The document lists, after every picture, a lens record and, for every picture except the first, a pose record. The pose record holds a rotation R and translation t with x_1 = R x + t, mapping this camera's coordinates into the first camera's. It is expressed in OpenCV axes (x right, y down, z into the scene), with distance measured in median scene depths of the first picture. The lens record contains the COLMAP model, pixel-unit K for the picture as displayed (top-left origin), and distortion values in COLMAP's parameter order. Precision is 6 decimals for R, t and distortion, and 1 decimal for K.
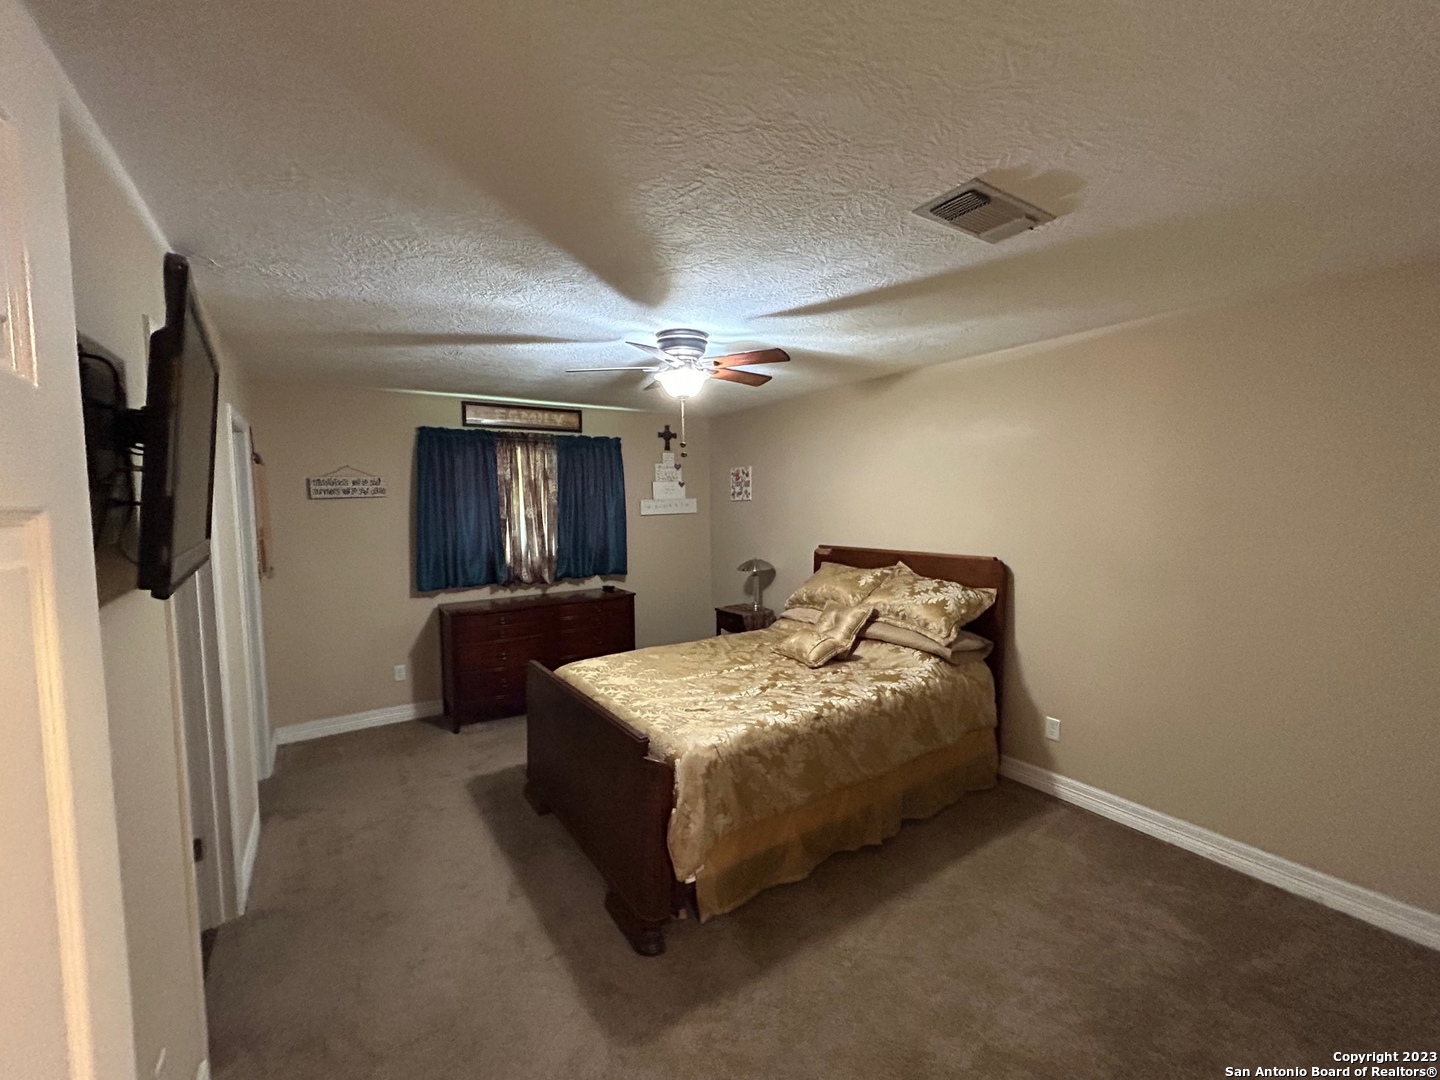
lens RADIAL K [[584.6, 0, 719.2], [0, 584.6, 540.3], [0, 0, 1]] dist [-0.000289, 0.001514]
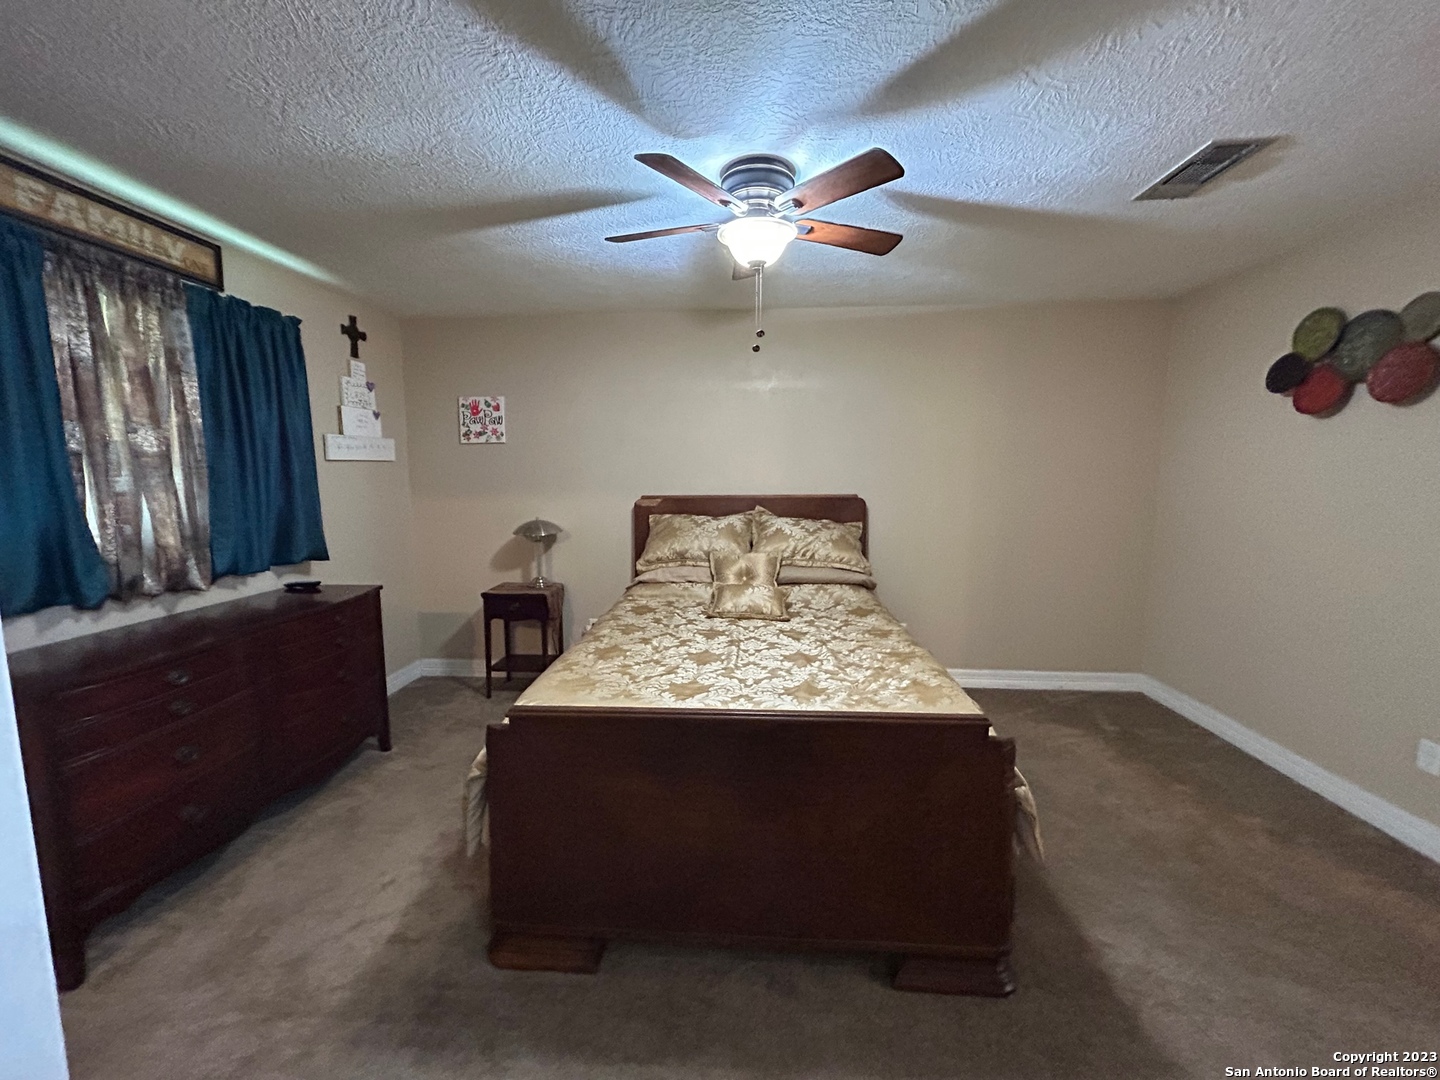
lens RADIAL K [[584.6, 0, 716.8], [0, 584.6, 541.1], [0, 0, 1]] dist [-0.000289, 0.001514]
pose [[0.623436, -0.080094, 0.777761, -0.383477], [0.049911, 0.996787, 0.062642, 0.023408], [-0.780280, -0.000234, 0.625431, 0.342190]]
